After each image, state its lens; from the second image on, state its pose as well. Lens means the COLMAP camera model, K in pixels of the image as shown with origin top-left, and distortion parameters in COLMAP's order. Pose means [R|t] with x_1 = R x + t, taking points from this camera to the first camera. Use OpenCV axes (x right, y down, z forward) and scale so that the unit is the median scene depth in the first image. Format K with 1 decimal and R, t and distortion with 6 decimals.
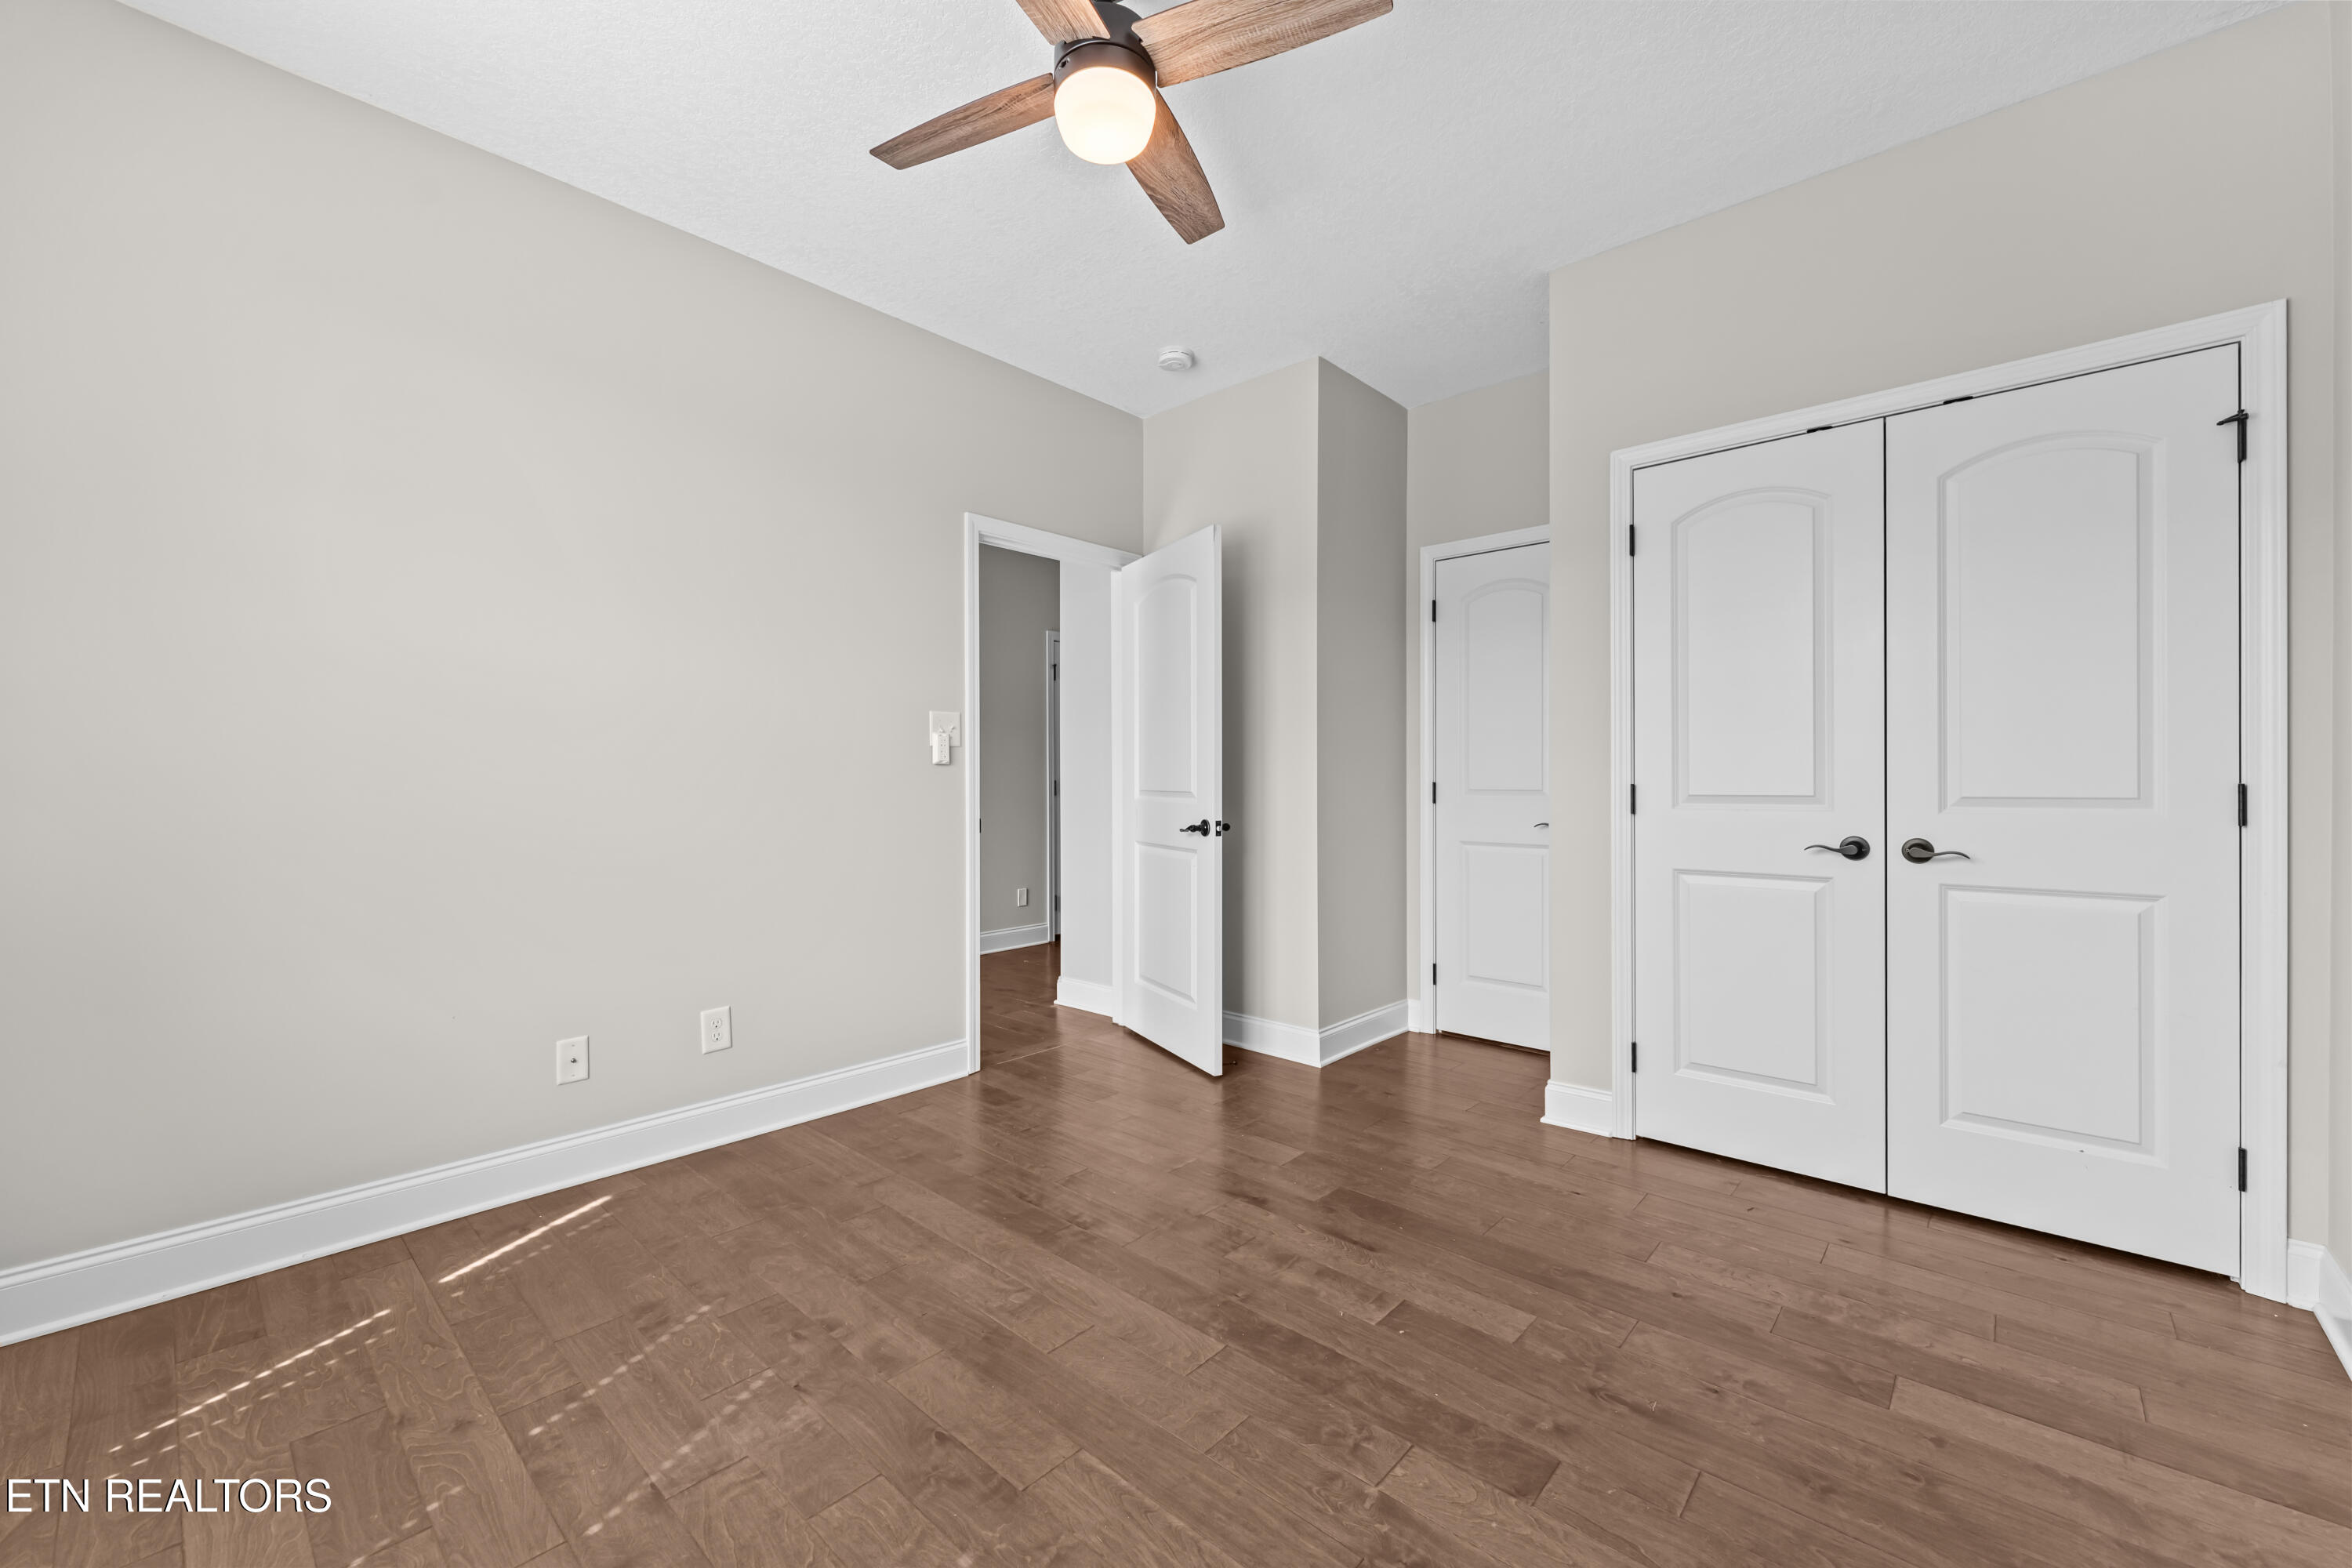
lens RADIAL K [[939.9, 0, 1173.7], [0, 939.9, 777.4], [0, 0, 1]] dist [0.010809, -0.000239]
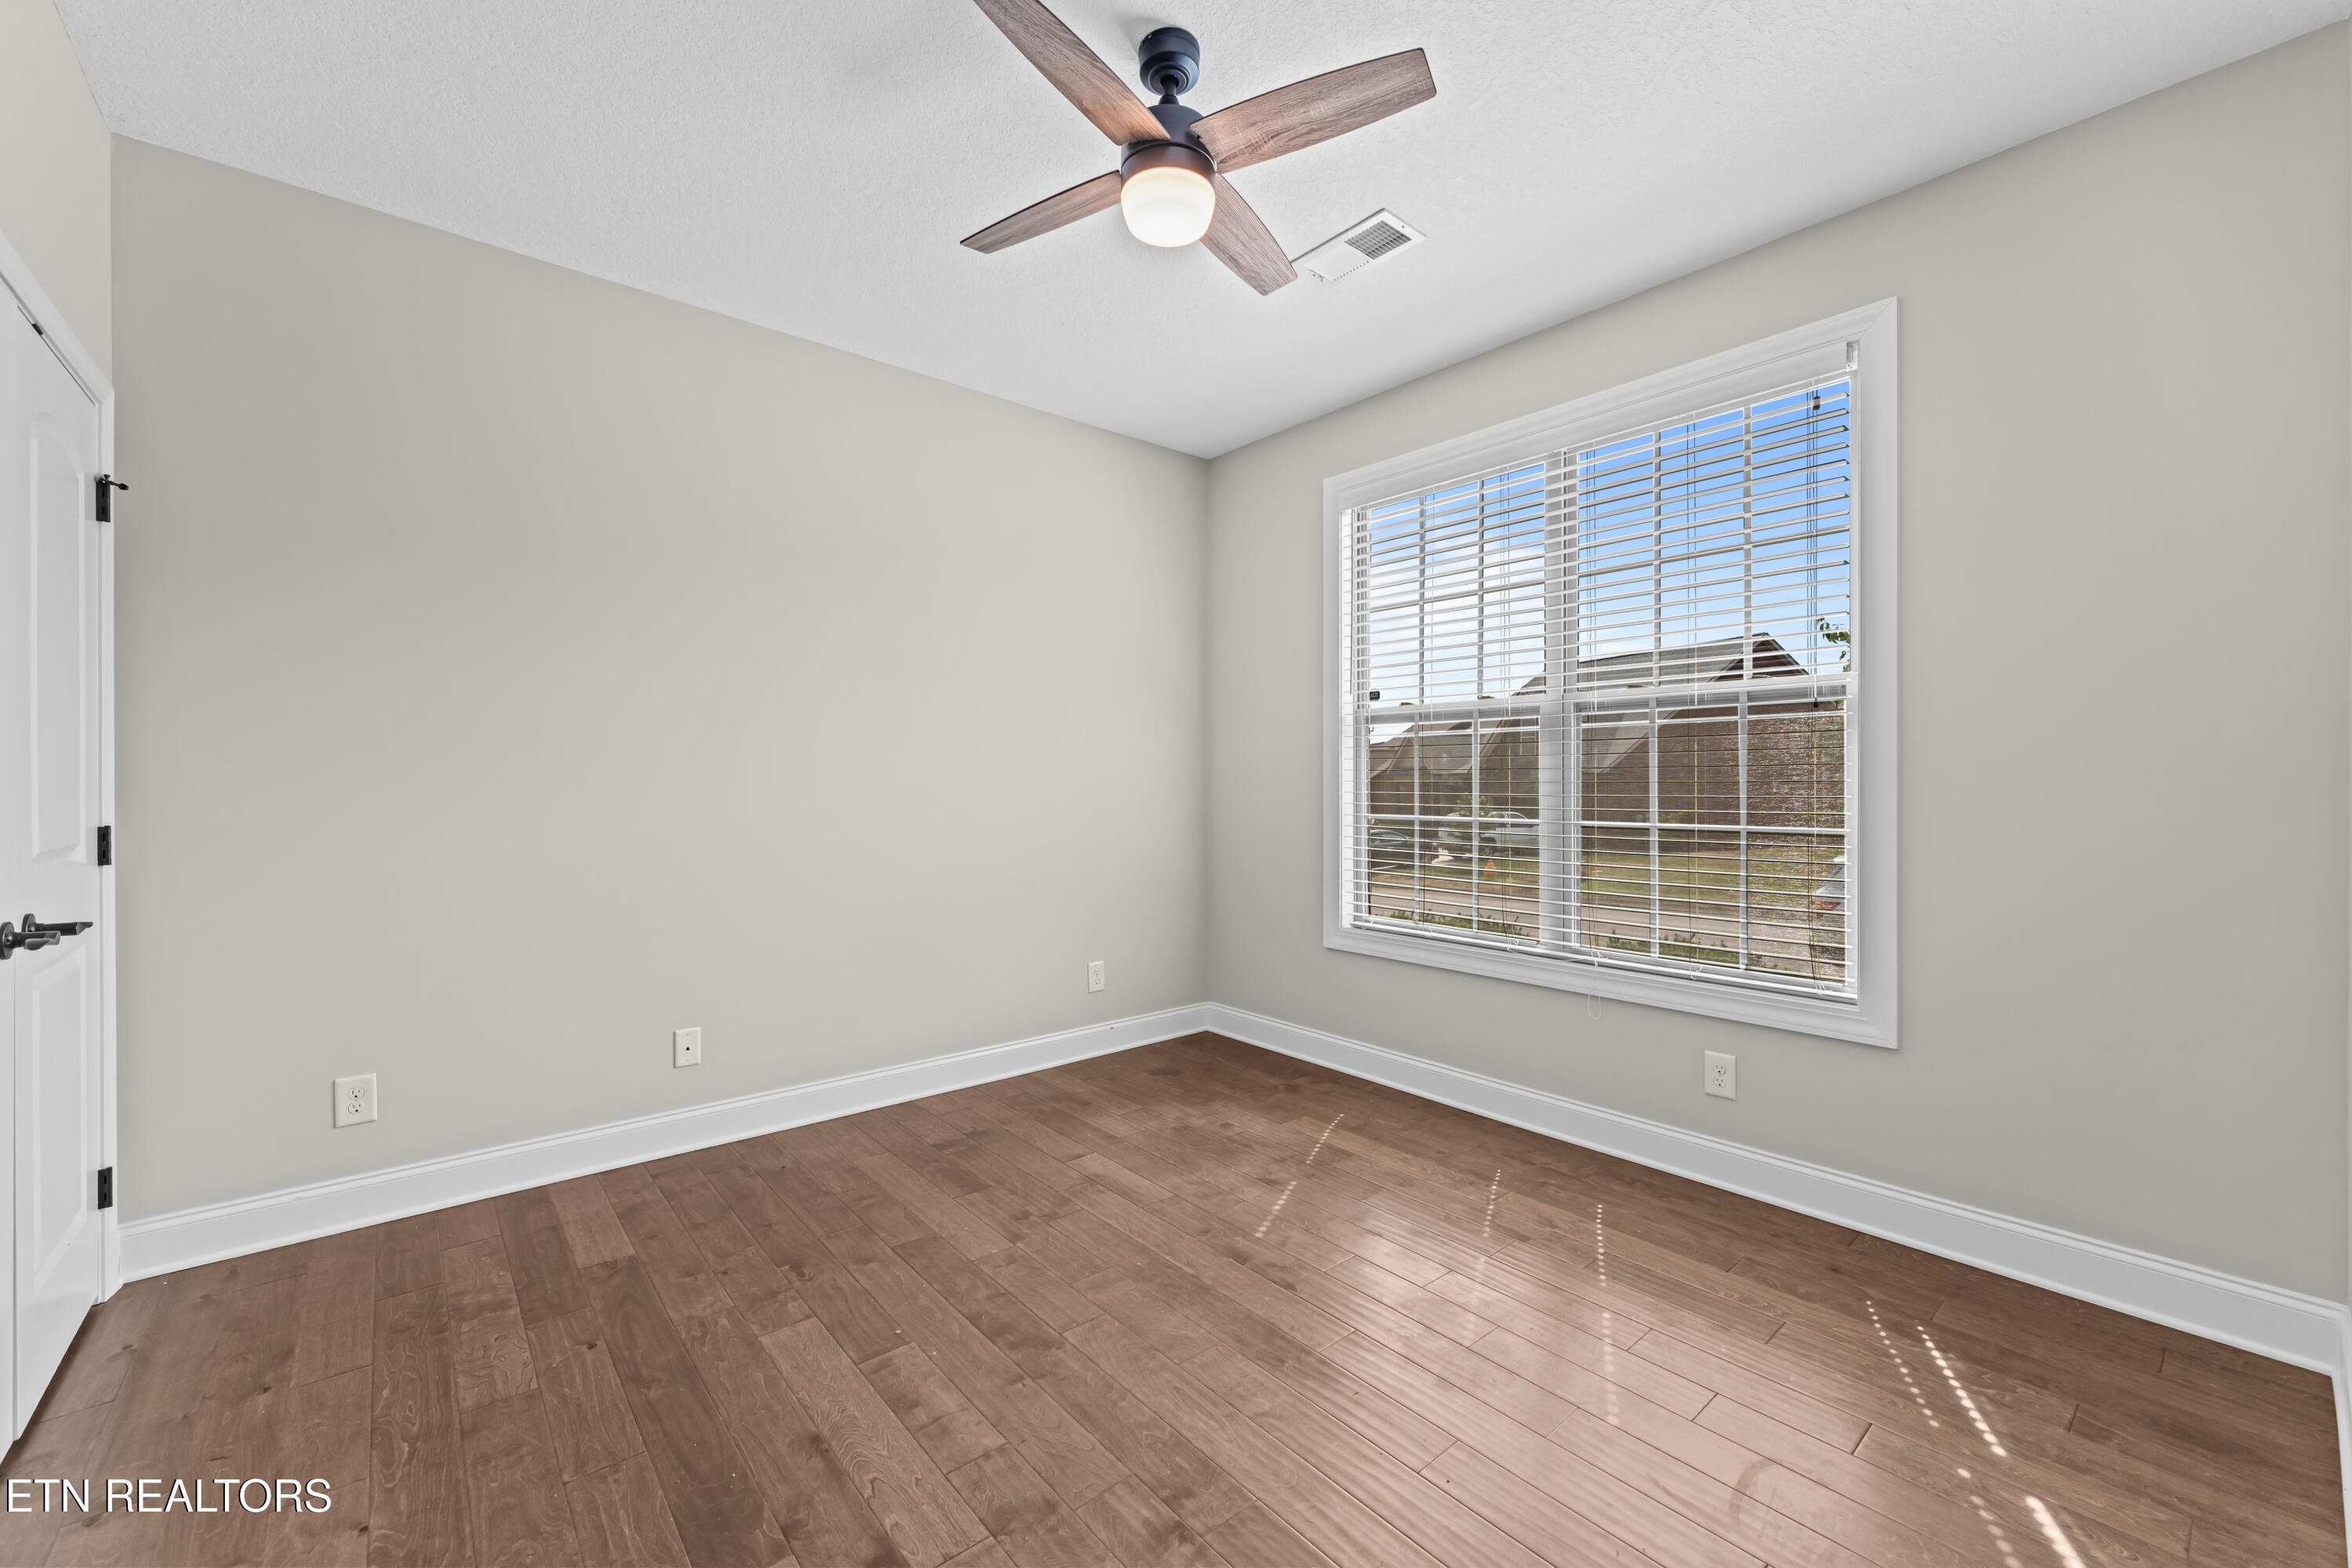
lens RADIAL K [[939.9, 0, 1177.7], [0, 939.9, 780.6], [0, 0, 1]] dist [0.010809, -0.000239]
pose [[-0.991630, 0.001865, 0.129102, -0.221985], [0.001790, 0.999998, -0.000696, -0.045574], [-0.129103, -0.000459, -0.991631, 2.063998]]
